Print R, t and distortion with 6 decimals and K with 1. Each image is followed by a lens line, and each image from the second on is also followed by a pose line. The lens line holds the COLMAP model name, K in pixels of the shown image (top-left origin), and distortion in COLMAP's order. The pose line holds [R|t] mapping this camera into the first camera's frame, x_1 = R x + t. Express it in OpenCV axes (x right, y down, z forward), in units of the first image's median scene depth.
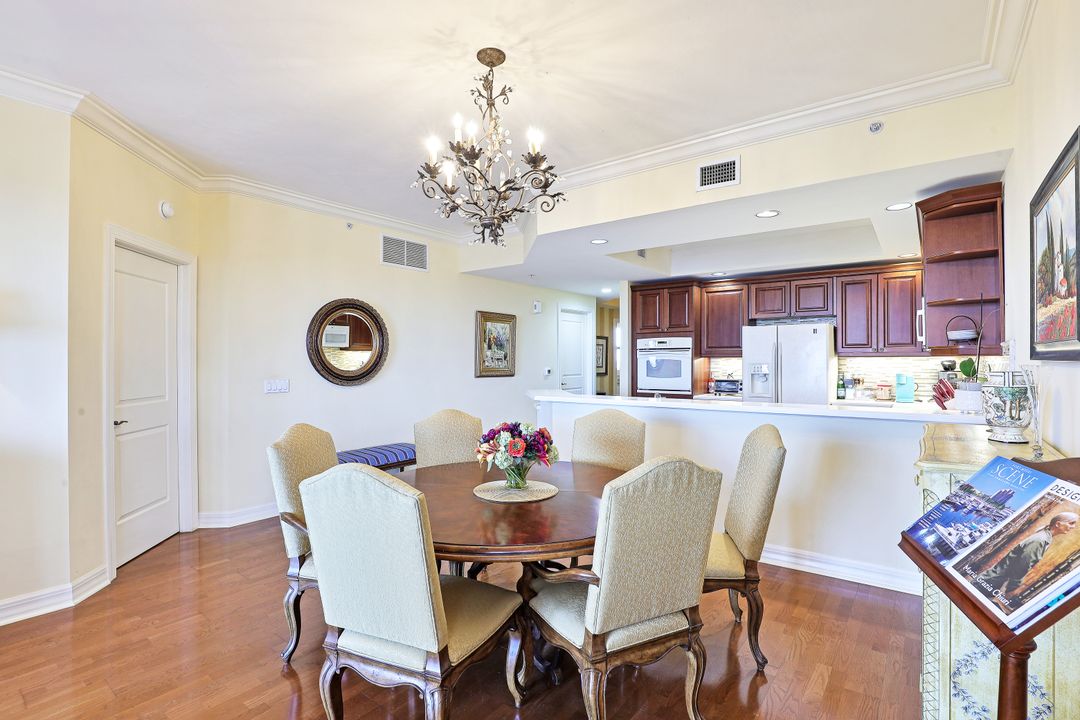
lens RADIAL K [[508.8, 0, 543.9], [0, 508.8, 355.9], [0, 0, 1]] dist [-0.035577, 0.004051]
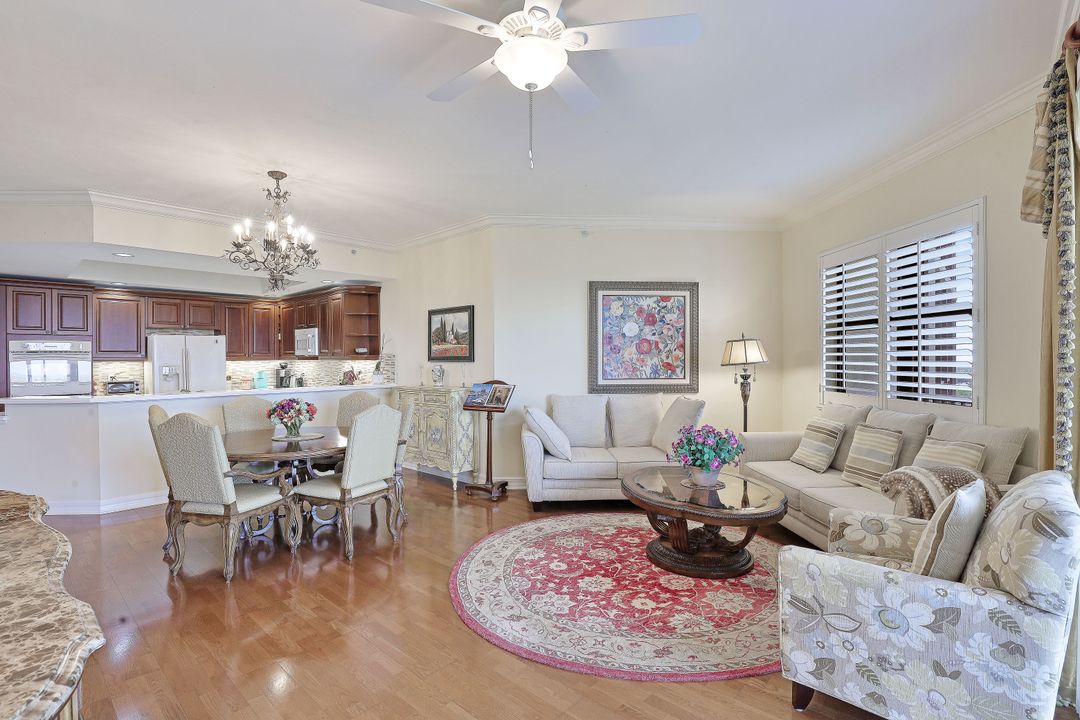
lens RADIAL K [[508.8, 0, 550.5], [0, 508.8, 361.6], [0, 0, 1]] dist [-0.035577, 0.004051]
pose [[0.063825, -0.004128, 0.997953, -0.726274], [-0.002162, 0.999989, 0.004274, -0.002083], [-0.997959, -0.002430, 0.063815, 0.016495]]
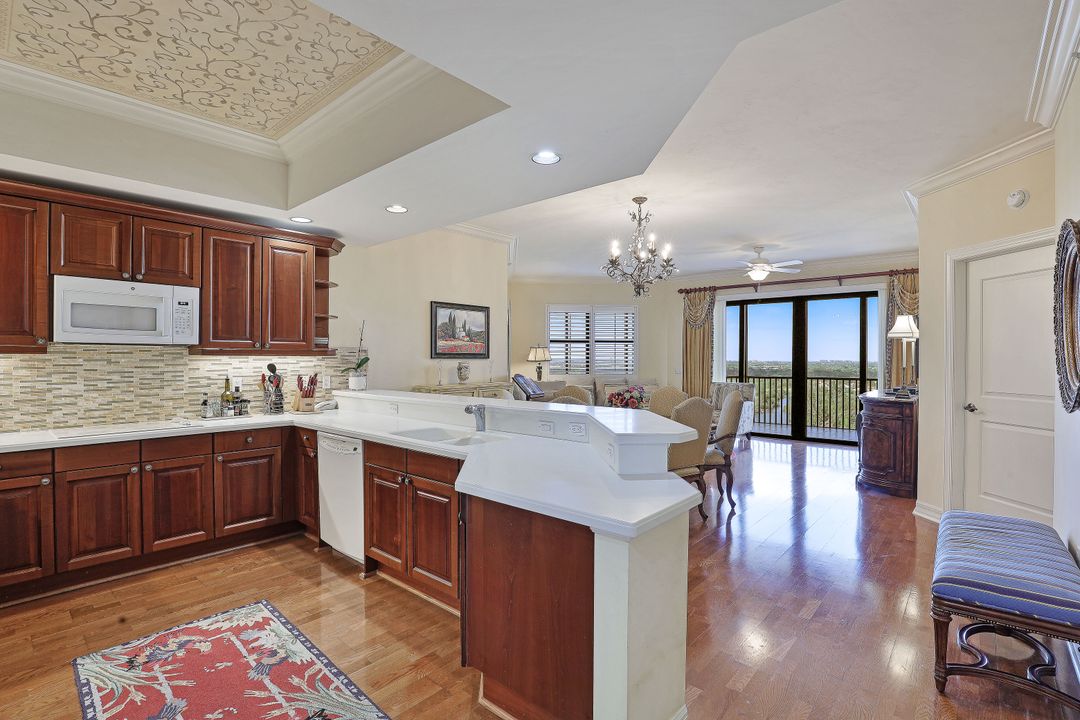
lens RADIAL K [[508.8, 0, 552.7], [0, 508.8, 359.8], [0, 0, 1]] dist [-0.035577, 0.004051]
pose [[-0.999127, 0.002554, 0.041688, 0.064662], [0.002338, 0.999984, -0.005236, 0.010485], [-0.041701, -0.005134, -0.999117, 1.290188]]
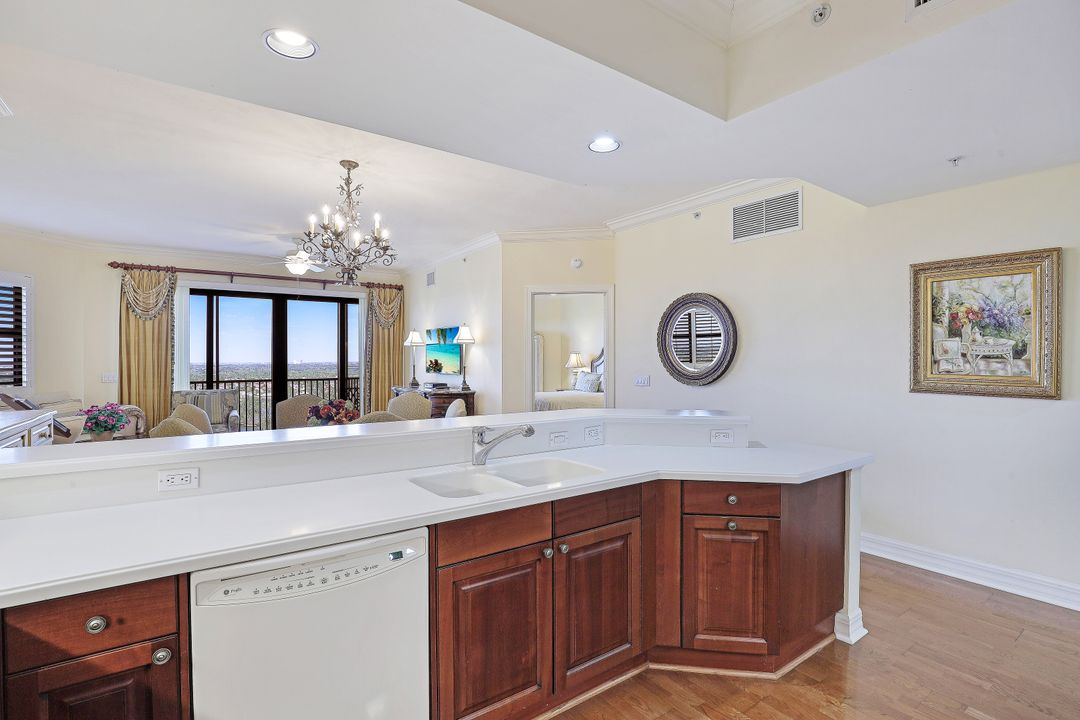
lens RADIAL K [[508.8, 0, 542.7], [0, 508.8, 361.7], [0, 0, 1]] dist [-0.035577, 0.004051]
pose [[-0.283796, 0.008560, -0.958847, 0.534671], [0.010041, 0.999932, 0.005955, 0.005021], [0.958832, -0.007938, -0.283862, 0.885582]]
